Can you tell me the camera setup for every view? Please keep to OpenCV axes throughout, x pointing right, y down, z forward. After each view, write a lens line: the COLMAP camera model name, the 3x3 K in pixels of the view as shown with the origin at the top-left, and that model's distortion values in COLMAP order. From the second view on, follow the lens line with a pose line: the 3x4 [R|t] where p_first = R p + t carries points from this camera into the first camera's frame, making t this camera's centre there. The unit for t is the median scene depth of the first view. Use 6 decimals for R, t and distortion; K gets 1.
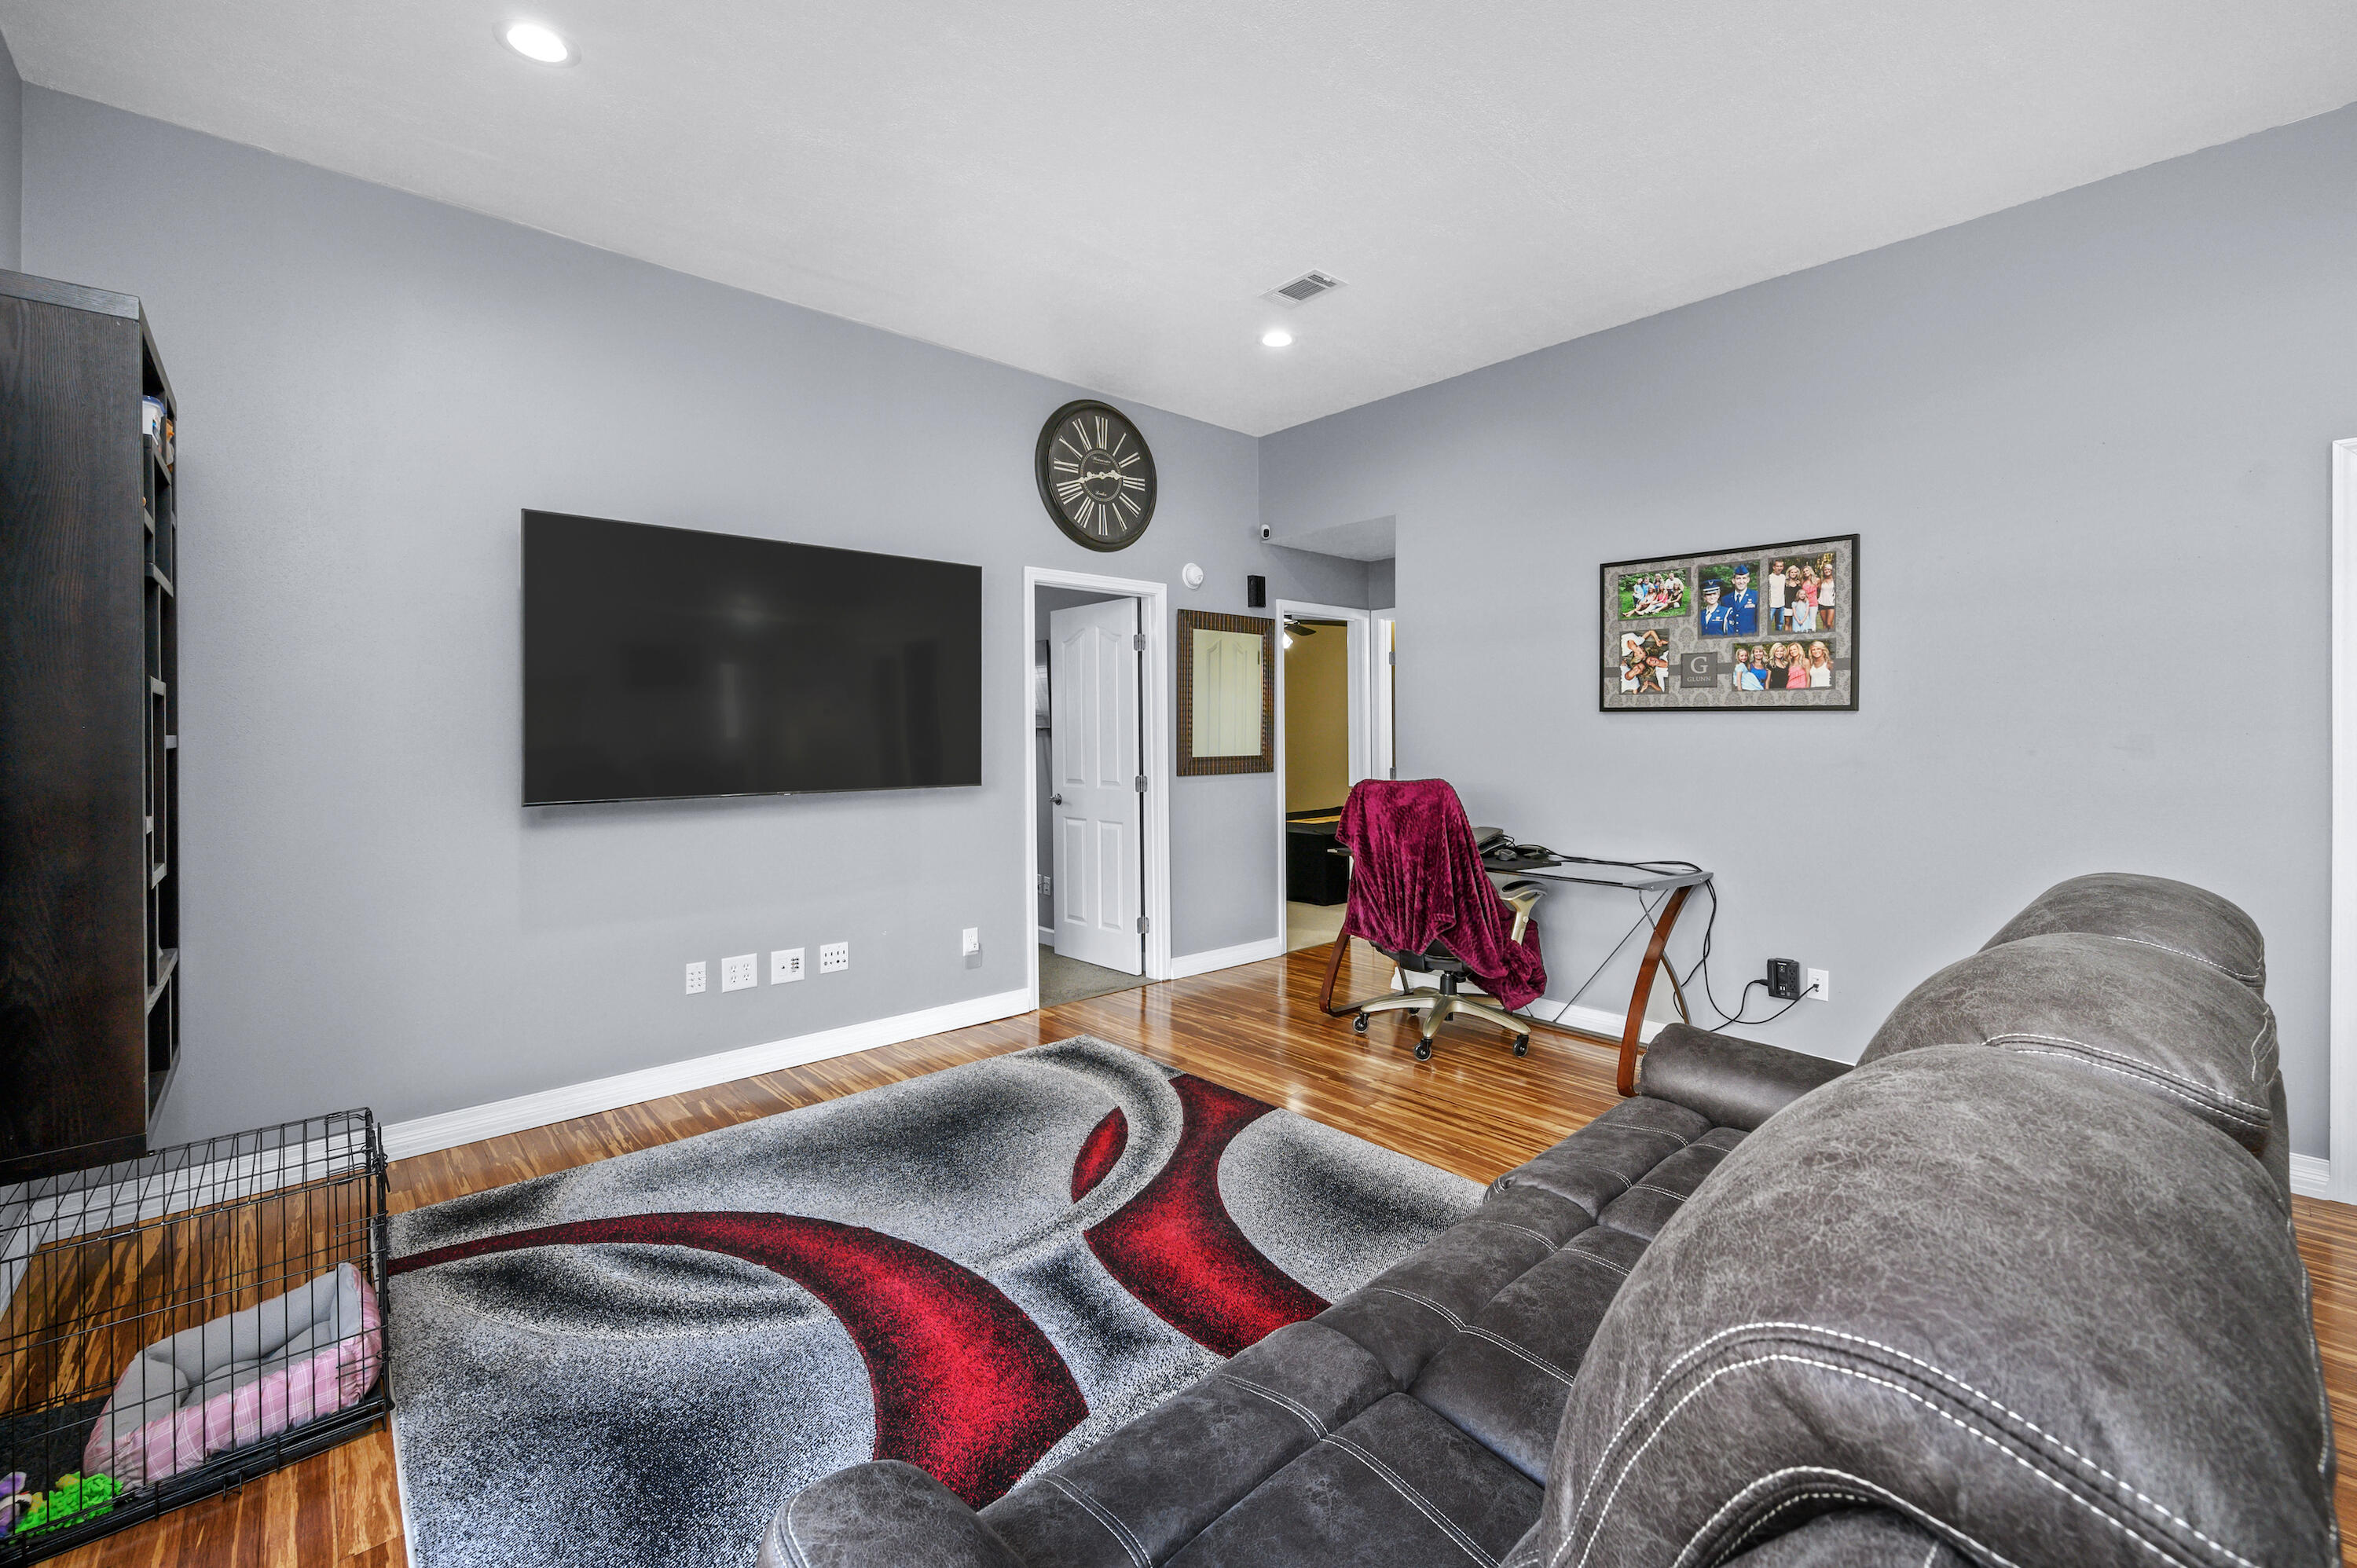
lens RADIAL K [[979.0, 0, 1182.2], [0, 979.0, 733.9], [0, 0, 1]] dist [0.000579, 0.000228]
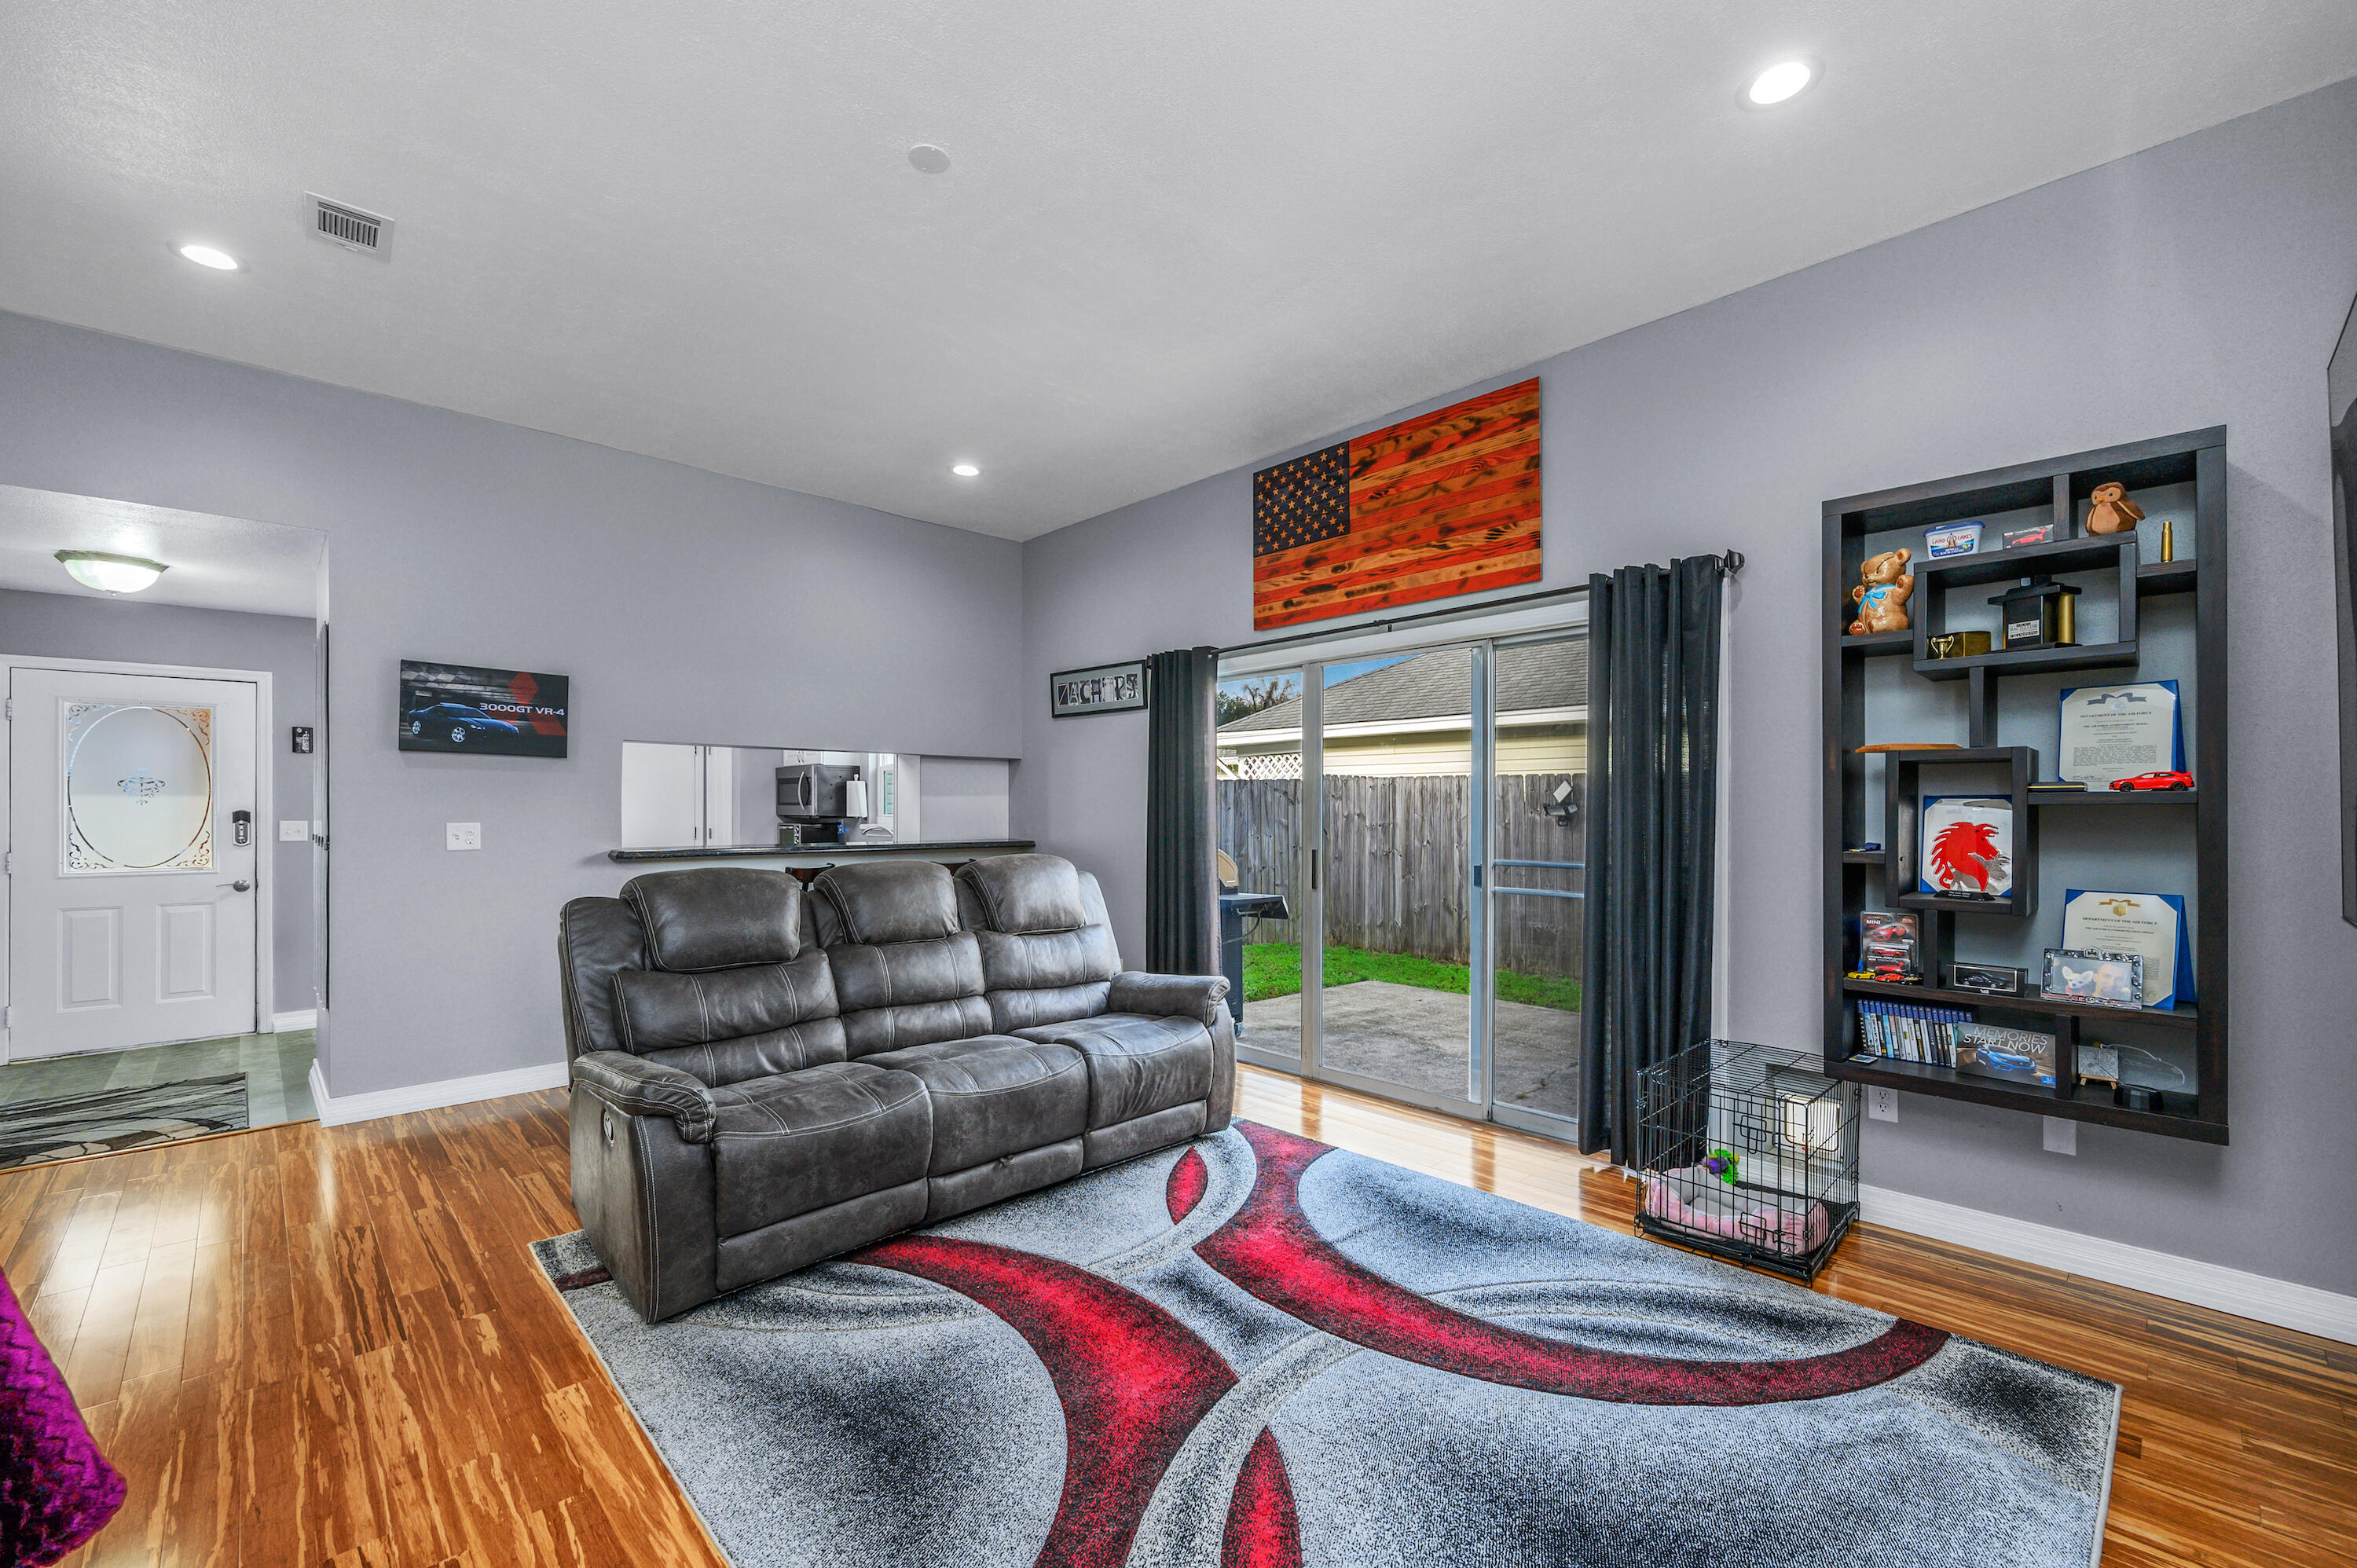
lens RADIAL K [[964.6, 0, 1182.7], [0, 964.6, 802.8], [0, 0, 1]] dist [0.001818, 0.000594]
pose [[-0.999310, 0.008113, -0.036243, -0.016911], [0.008028, 0.999965, 0.002499, 0.001830], [0.036262, 0.002206, -0.999340, 1.244810]]
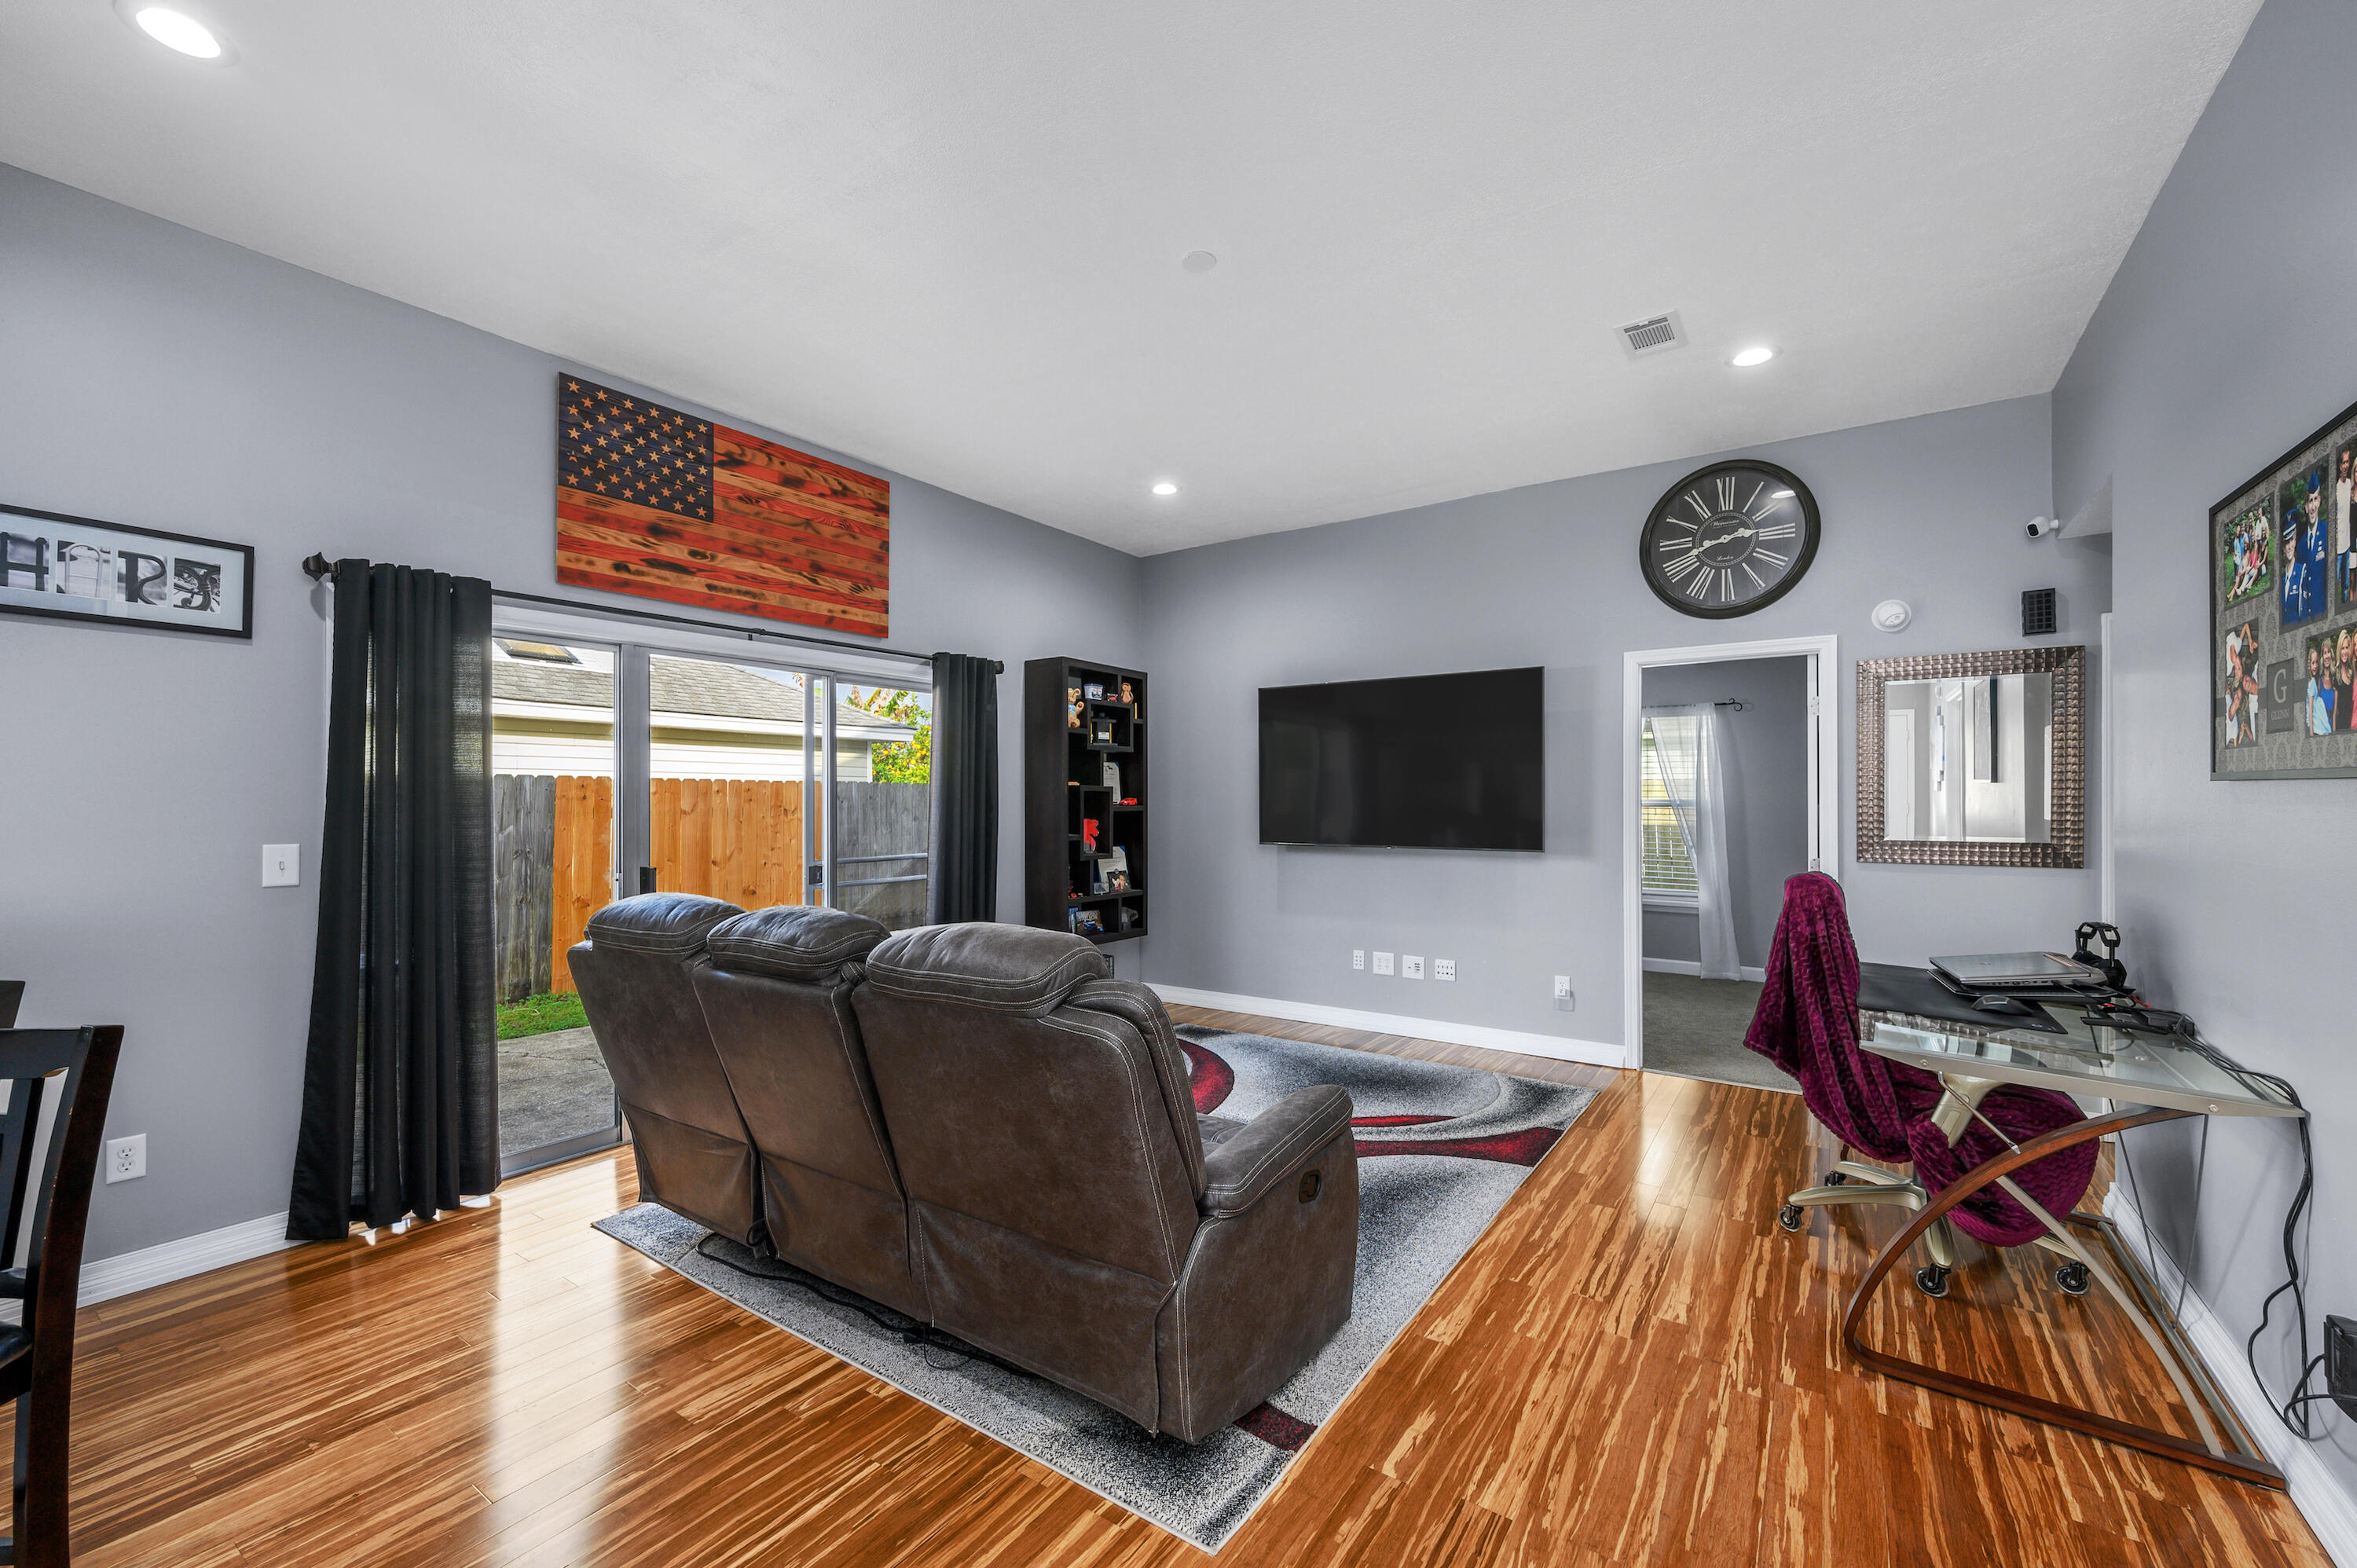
lens RADIAL K [[936.7, 0, 1186.8], [0, 936.7, 800.2], [0, 0, 1]] dist [0.000509, 0.000273]
pose [[0.232318, 0.002948, -0.972635, 0.887432], [-0.004959, 0.999986, 0.001847, -0.011082], [0.972627, 0.004395, 0.232330, 0.362581]]
